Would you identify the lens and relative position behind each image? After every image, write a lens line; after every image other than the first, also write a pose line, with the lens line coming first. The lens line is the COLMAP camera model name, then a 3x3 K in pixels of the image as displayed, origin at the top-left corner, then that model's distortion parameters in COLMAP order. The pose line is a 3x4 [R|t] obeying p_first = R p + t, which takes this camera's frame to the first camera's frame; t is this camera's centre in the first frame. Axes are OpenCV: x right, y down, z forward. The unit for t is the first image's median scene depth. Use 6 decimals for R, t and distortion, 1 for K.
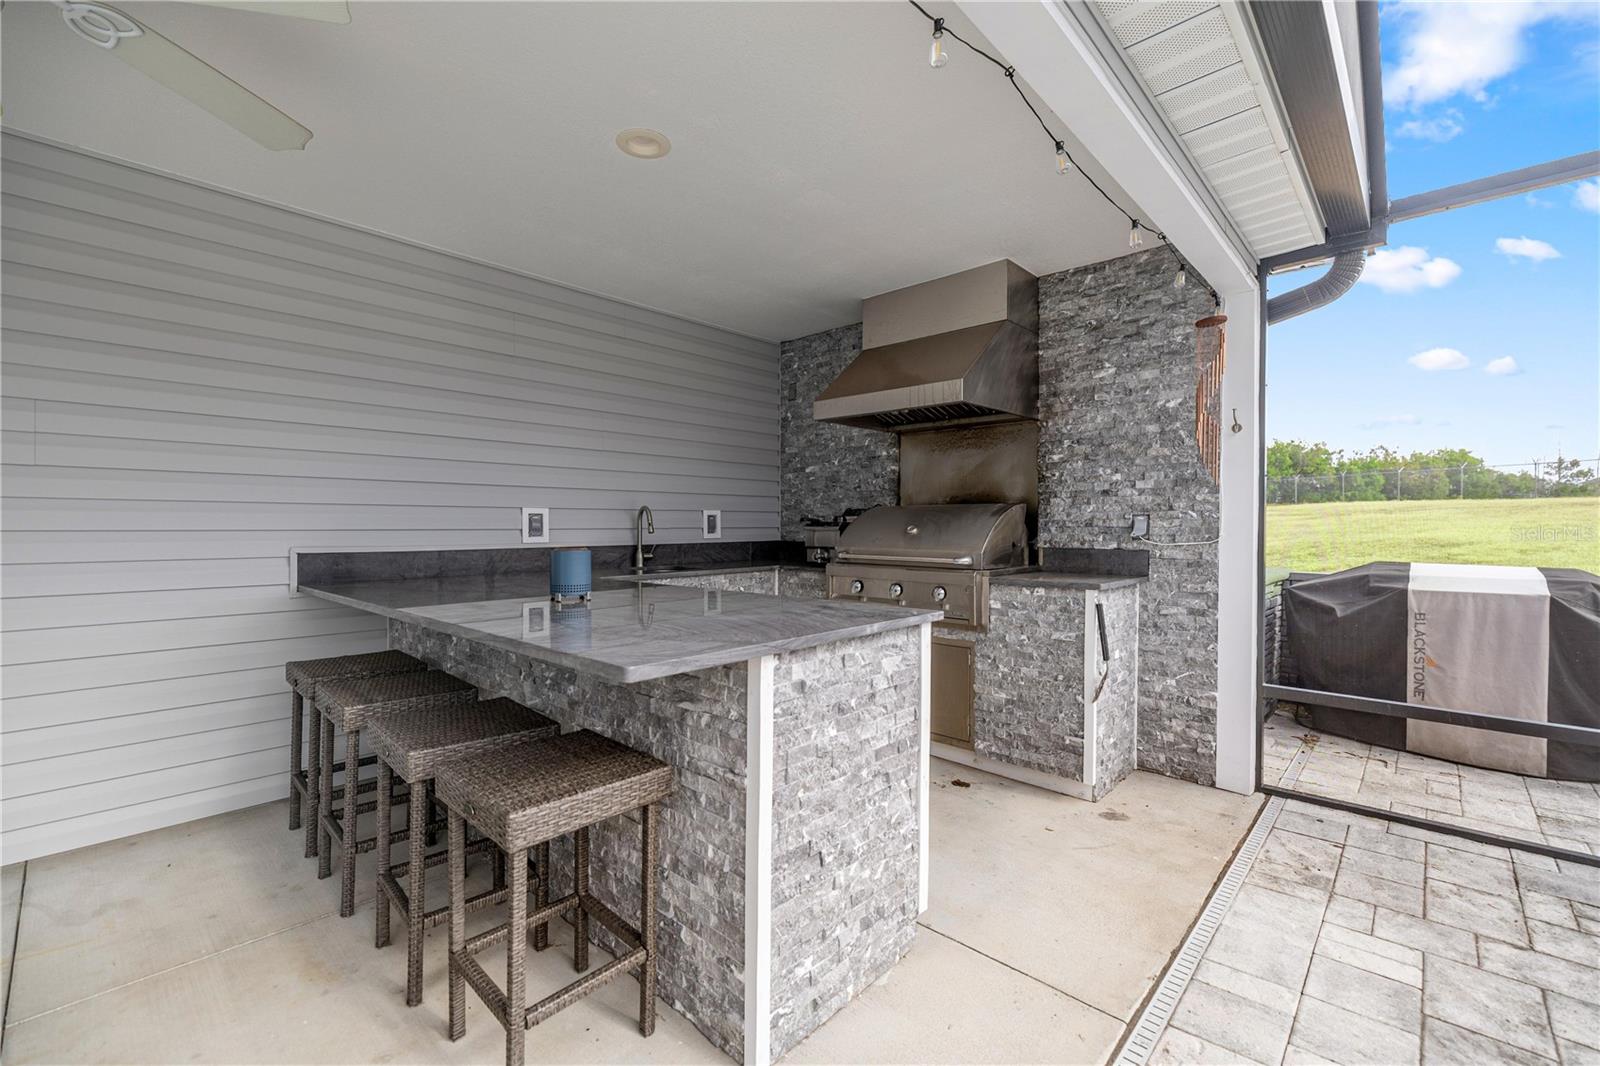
lens RADIAL K [[677.5, 0, 795.1], [0, 677.5, 521.3], [0, 0, 1]] dist [-0.000234, -0.000052]
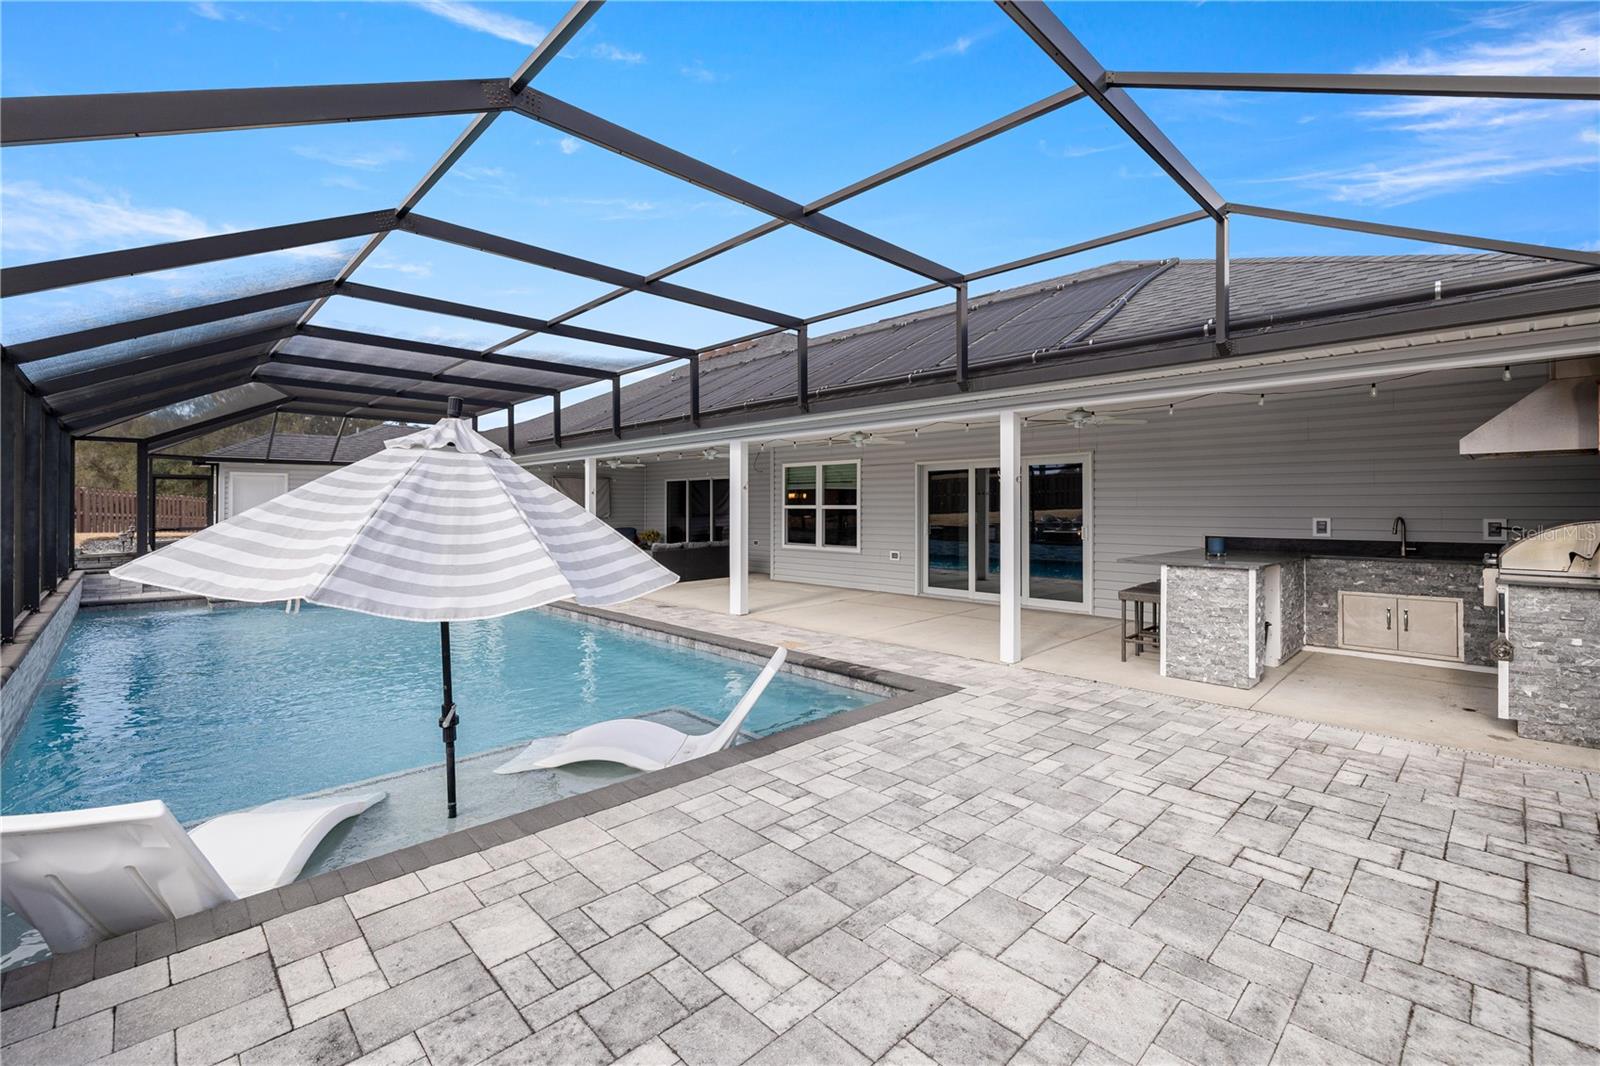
lens RADIAL K [[677.5, 0, 795.1], [0, 677.5, 521.3], [0, 0, 1]] dist [-0.000234, -0.000052]
pose [[-0.048740, 0.016855, -0.998669, 3.041953], [0.003661, 0.999854, 0.016696, -0.092755], [0.998805, -0.002843, -0.048794, -0.688831]]
